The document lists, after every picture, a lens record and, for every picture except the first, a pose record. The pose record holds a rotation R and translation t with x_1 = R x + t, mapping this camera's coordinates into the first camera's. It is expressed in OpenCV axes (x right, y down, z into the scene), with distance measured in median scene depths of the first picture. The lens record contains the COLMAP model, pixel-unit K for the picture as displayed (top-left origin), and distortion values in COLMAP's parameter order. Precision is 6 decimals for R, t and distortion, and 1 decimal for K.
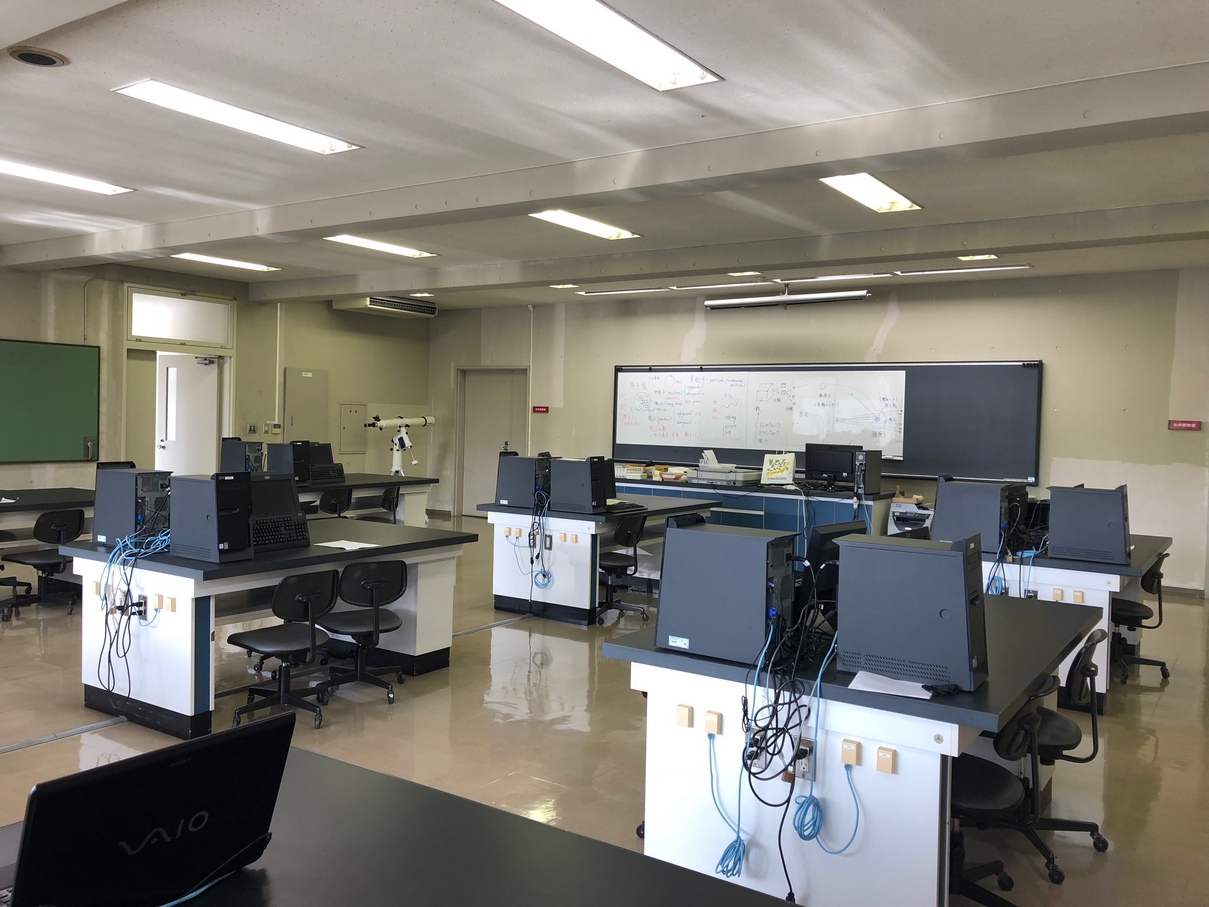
lens RADIAL K [[995.4, 0, 593.2], [0, 995.4, 457.0], [0, 0, 1]] dist [0.061644, -0.081821]
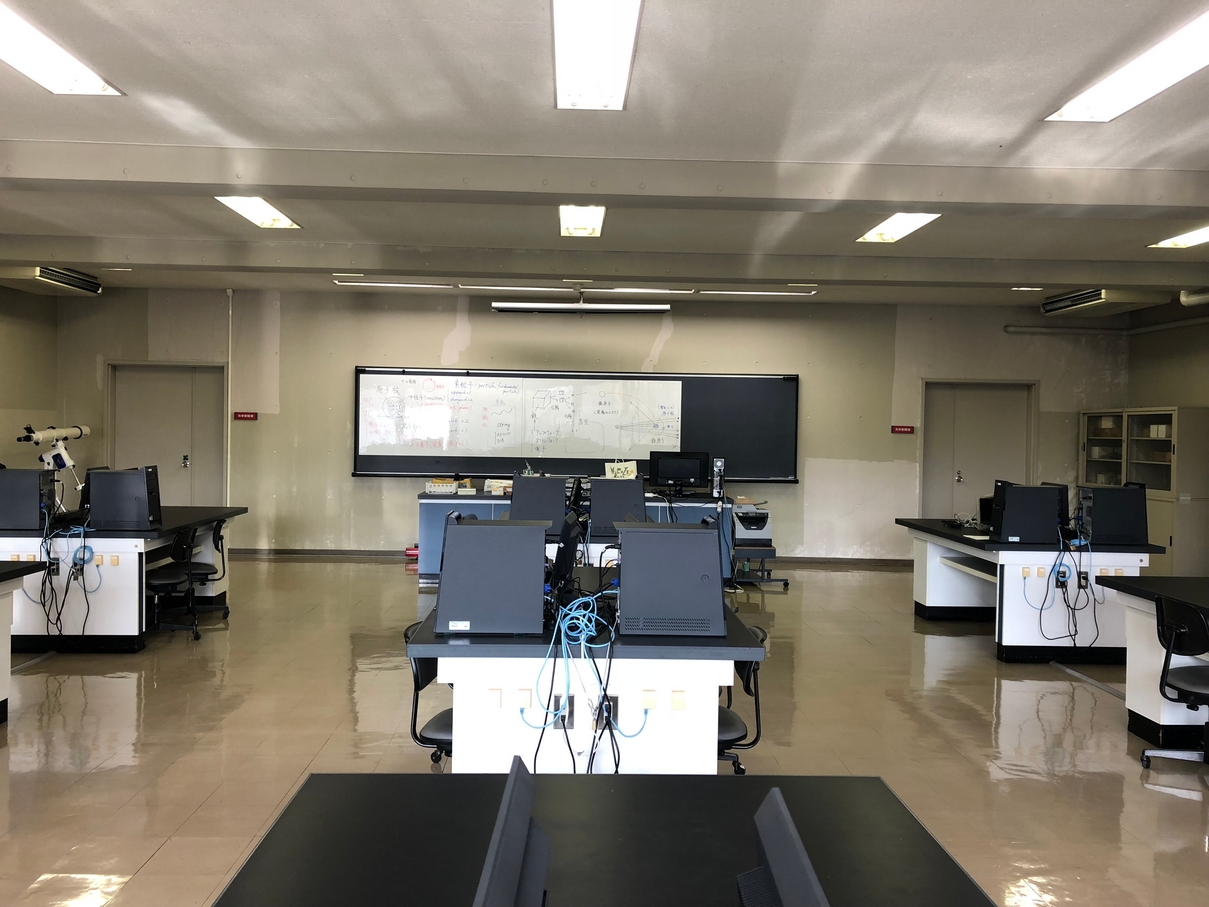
lens RADIAL K [[995.4, 0, 606.0], [0, 995.4, 450.6], [0, 0, 1]] dist [0.061644, -0.081821]
pose [[0.802627, -0.024975, 0.595958, -0.386947], [0.027013, 0.999620, 0.005512, -0.019011], [-0.595869, 0.011675, 0.802997, 0.185646]]
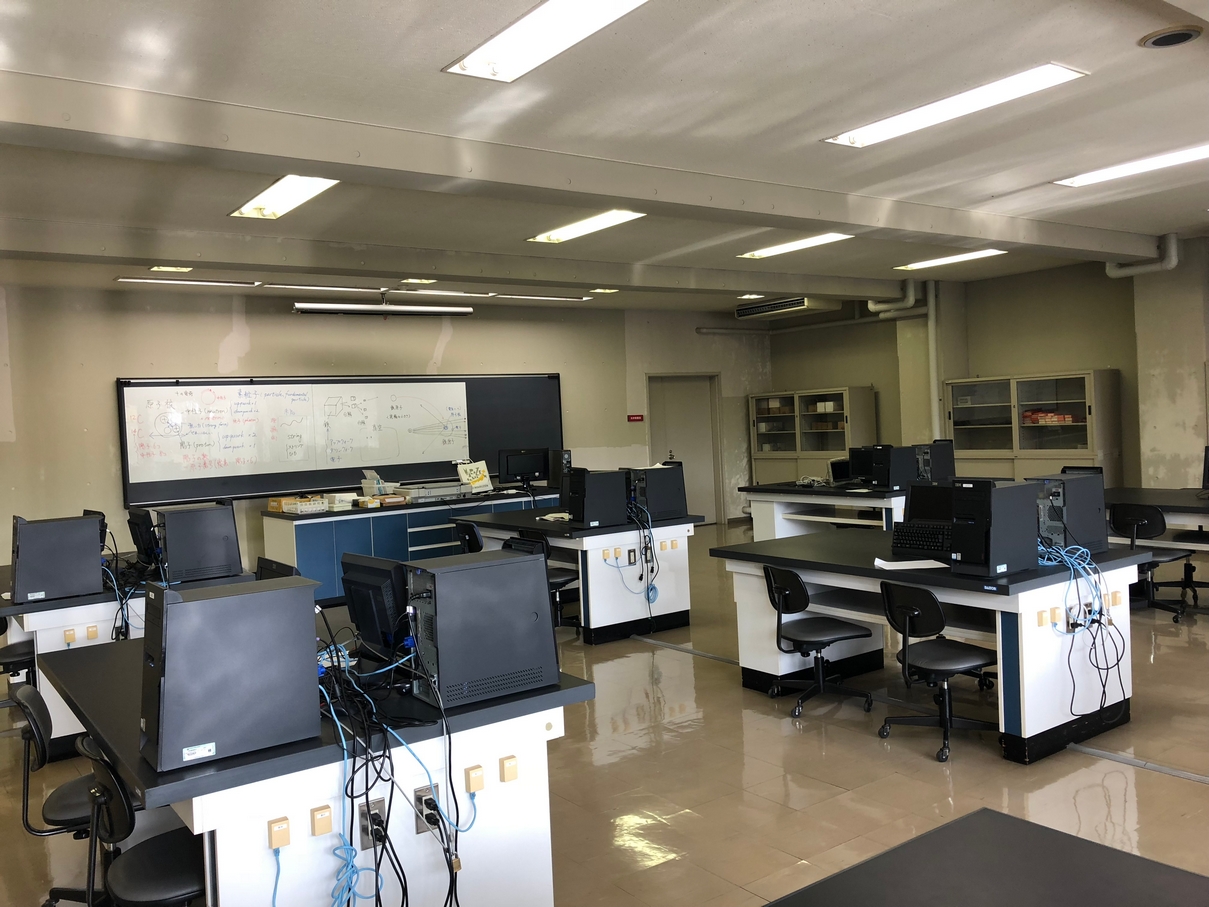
lens RADIAL K [[995.4, 0, 604.3], [0, 995.4, 455.4], [0, 0, 1]] dist [0.061644, -0.081821]
pose [[0.316784, -0.073910, 0.945614, -0.669253], [0.094766, 0.994437, 0.045979, -0.041006], [-0.943752, 0.075046, 0.322026, 0.498652]]
